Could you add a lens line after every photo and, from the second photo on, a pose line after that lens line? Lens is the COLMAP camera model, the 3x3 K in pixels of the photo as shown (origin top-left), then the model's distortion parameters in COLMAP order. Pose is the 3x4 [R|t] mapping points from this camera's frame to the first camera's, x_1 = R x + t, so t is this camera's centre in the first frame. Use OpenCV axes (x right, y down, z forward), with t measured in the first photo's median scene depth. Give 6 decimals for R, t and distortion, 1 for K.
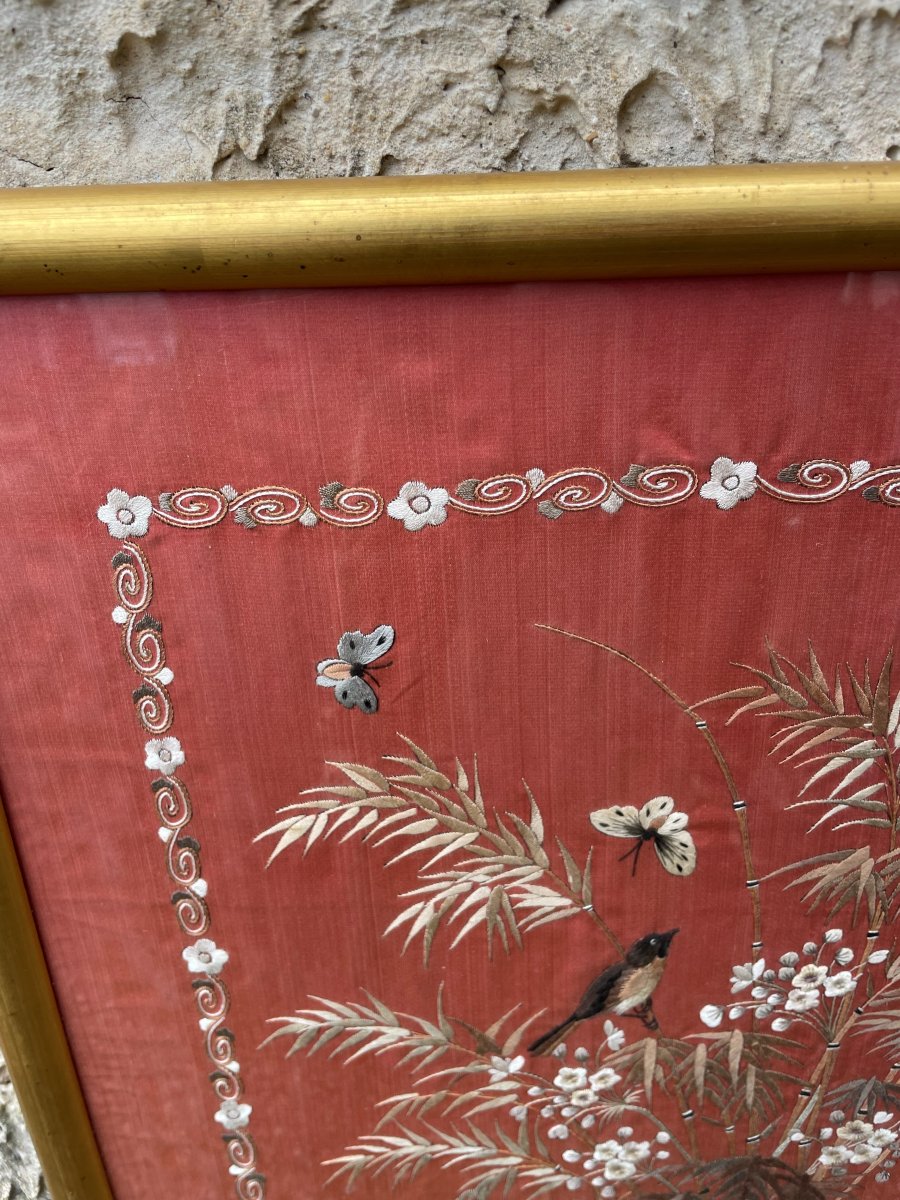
lens RADIAL K [[921.0, 0, 455.4], [0, 921.0, 599.8], [0, 0, 1]] dist [0.069820, -0.108722]
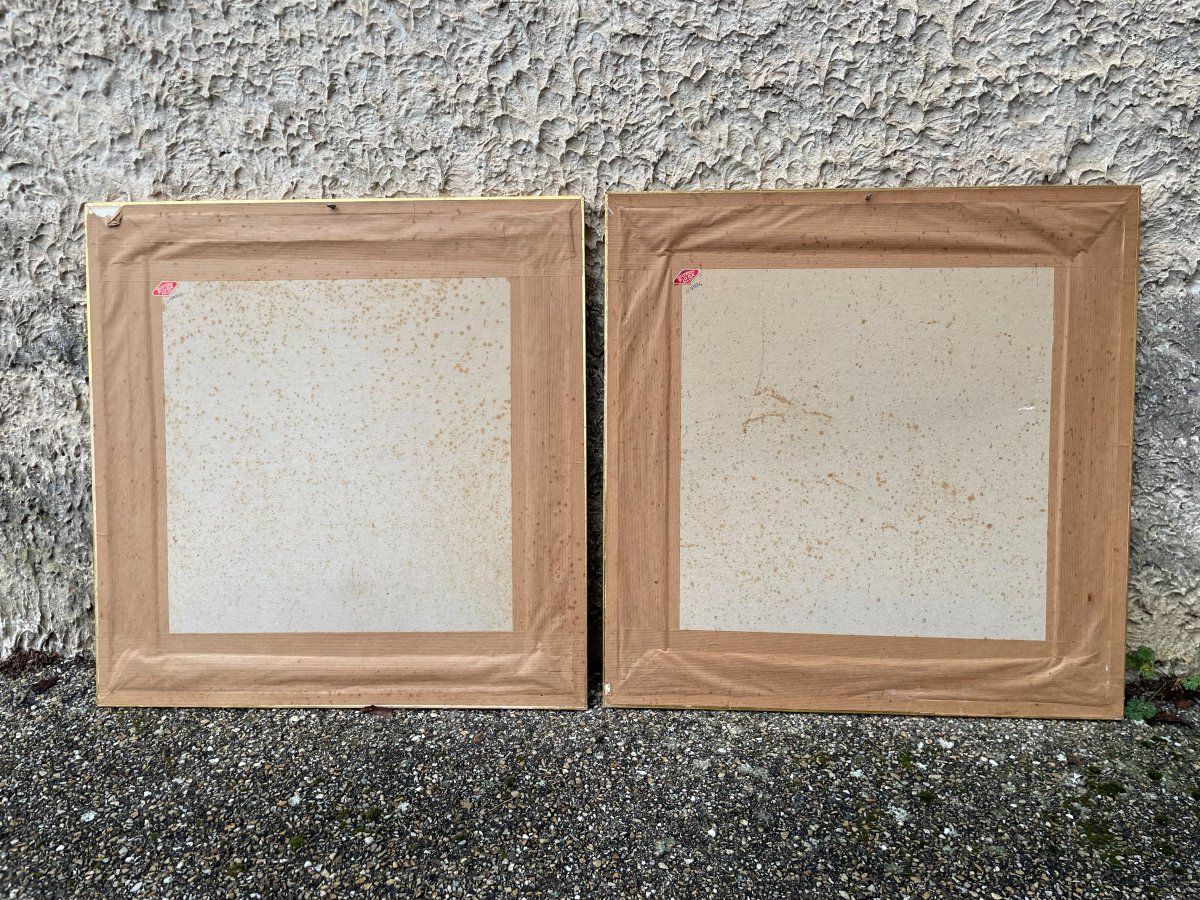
lens RADIAL K [[940.7, 0, 600.0], [0, 940.7, 450.0], [0, 0, 1]] dist [0.073879, -0.111843]
pose [[0.998526, 0.023965, -0.048698, 1.627588], [-0.036356, 0.961537, -0.272259, 1.488835], [0.040301, 0.273628, 0.960991, -2.295407]]
